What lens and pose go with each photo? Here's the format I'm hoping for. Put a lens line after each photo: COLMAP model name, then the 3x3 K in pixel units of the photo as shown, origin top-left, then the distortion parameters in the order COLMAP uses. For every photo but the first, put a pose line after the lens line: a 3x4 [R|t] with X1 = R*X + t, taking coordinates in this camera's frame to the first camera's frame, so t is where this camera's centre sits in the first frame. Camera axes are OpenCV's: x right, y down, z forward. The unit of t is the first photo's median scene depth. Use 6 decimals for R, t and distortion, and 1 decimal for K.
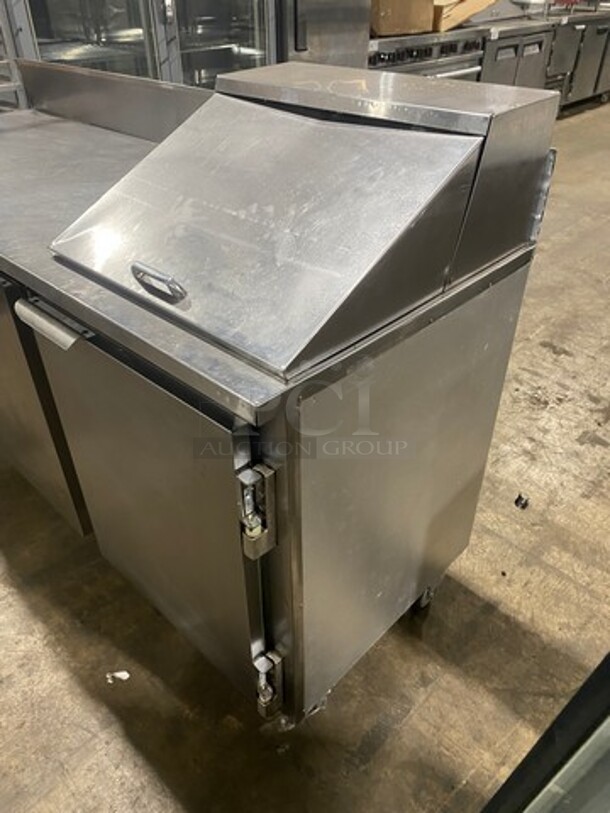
lens RADIAL K [[622.7, 0, 305.0], [0, 622.7, 406.5], [0, 0, 1]] dist [0.012337, -0.001050]
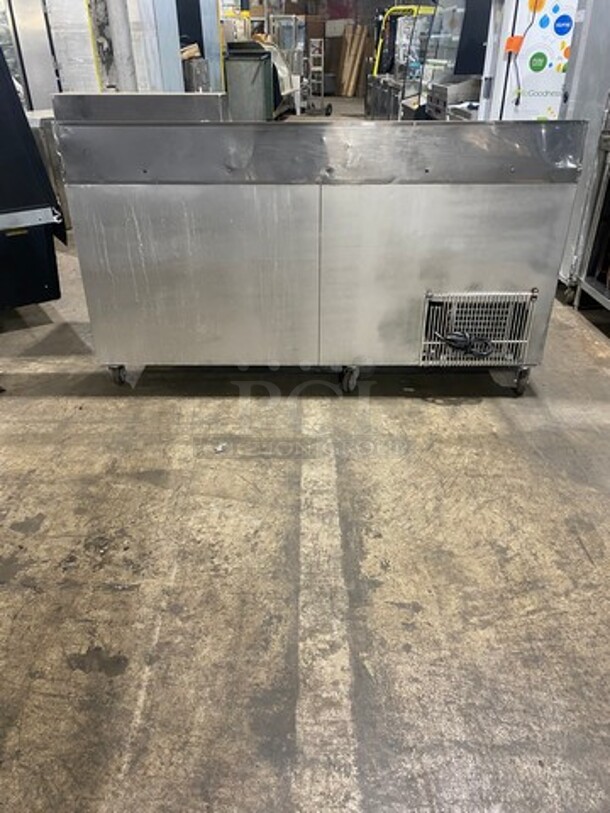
lens RADIAL K [[622.7, 0, 305.0], [0, 622.7, 406.5], [0, 0, 1]] dist [0.012337, -0.001050]
pose [[-0.730978, 0.356660, -0.581778, 0.582112], [-0.390516, 0.480509, 0.785244, -0.834120], [0.559615, 0.801189, -0.211960, 1.176531]]
